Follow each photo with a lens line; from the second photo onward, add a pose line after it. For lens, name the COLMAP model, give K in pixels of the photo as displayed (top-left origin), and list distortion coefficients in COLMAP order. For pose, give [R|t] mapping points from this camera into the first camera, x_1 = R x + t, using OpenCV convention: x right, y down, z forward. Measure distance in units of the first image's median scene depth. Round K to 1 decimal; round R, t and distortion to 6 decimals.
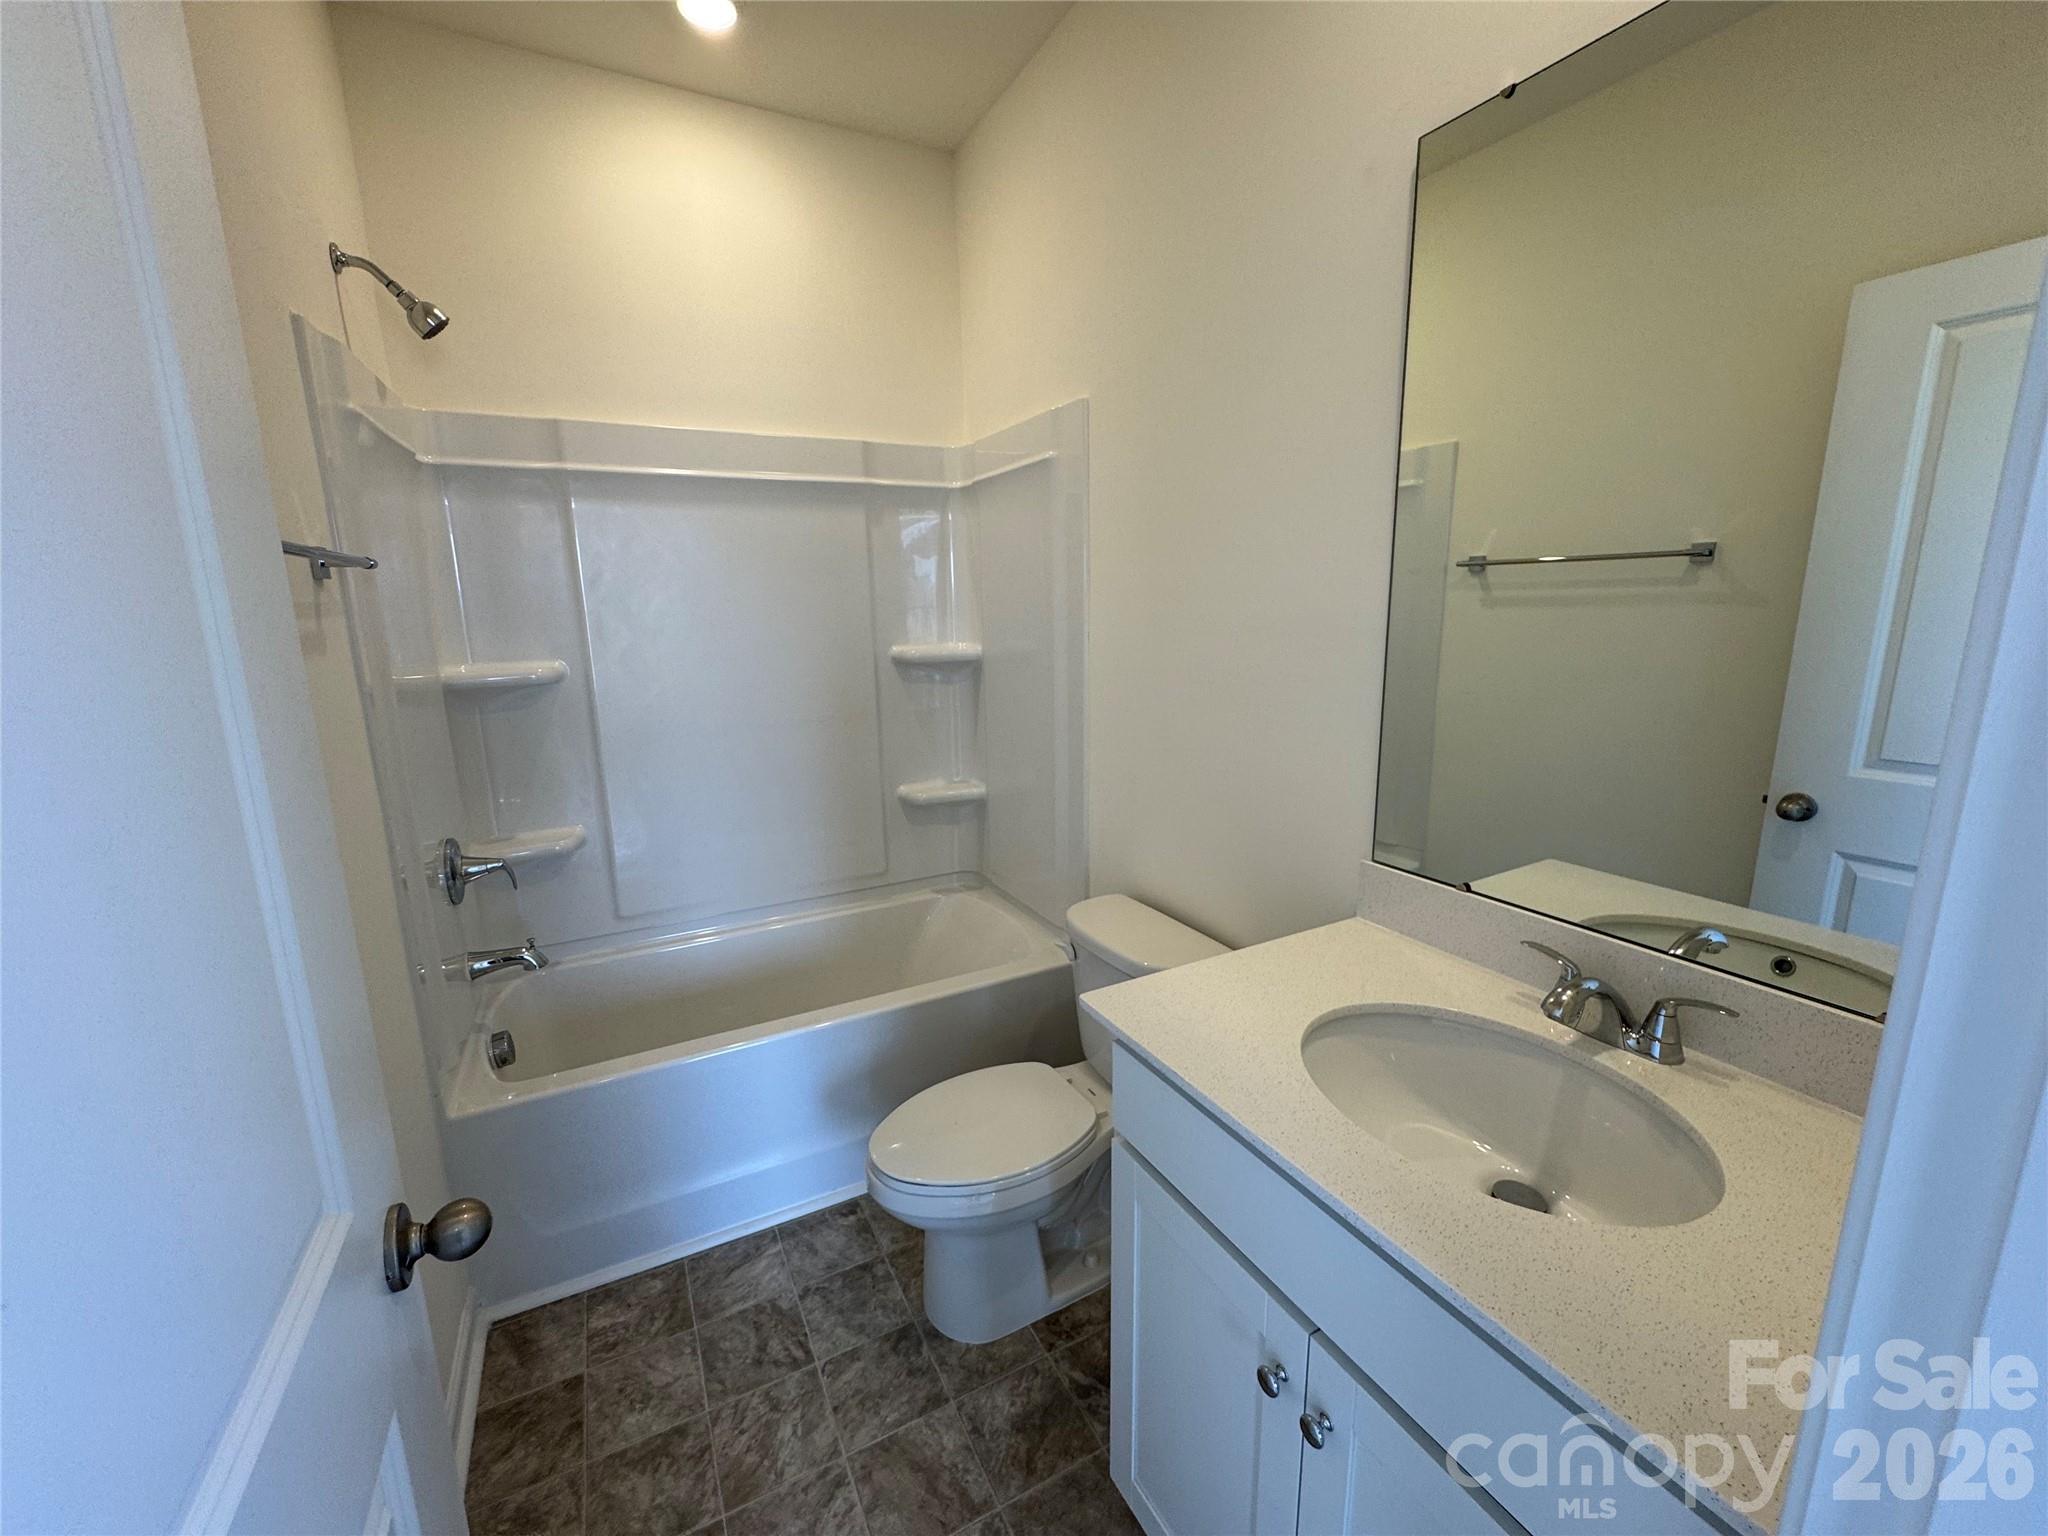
lens RADIAL K [[814.1, 0, 1025.6], [0, 814.1, 763.5], [0, 0, 1]] dist [-0.004178, 0.000682]
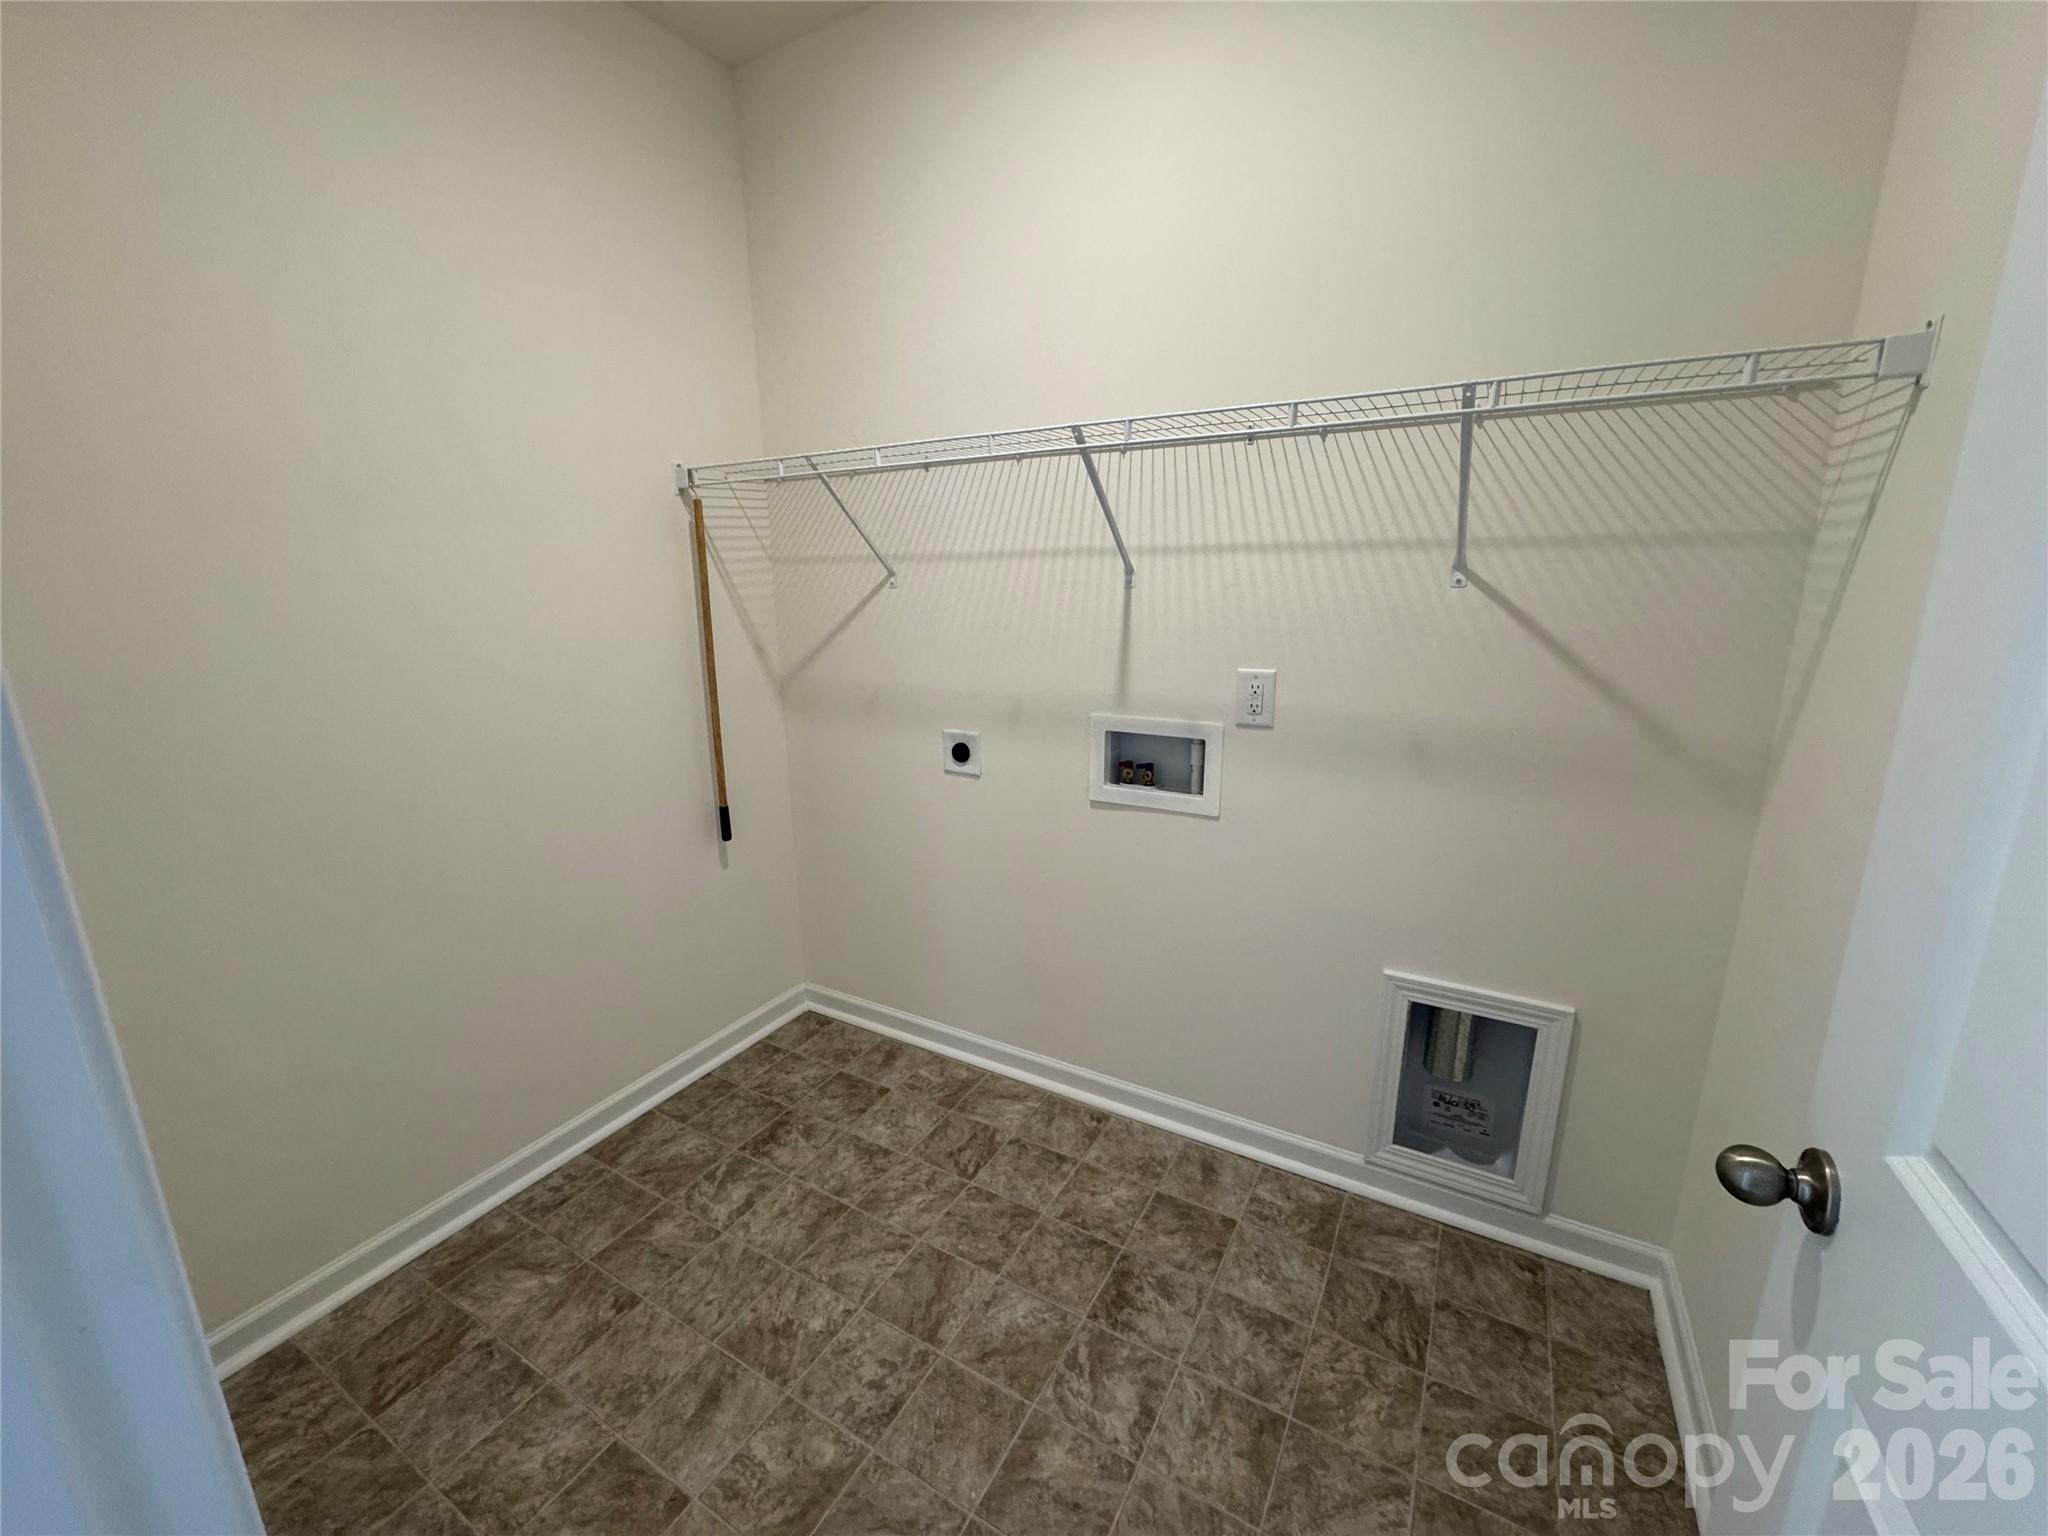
lens RADIAL K [[814.1, 0, 1019.5], [0, 814.1, 779.1], [0, 0, 1]] dist [-0.004178, 0.000682]
pose [[0.529891, 0.219487, -0.819170, 0.128809], [-0.156235, 0.974660, 0.160086, -0.015870], [0.833550, 0.043155, 0.550756, 0.065243]]
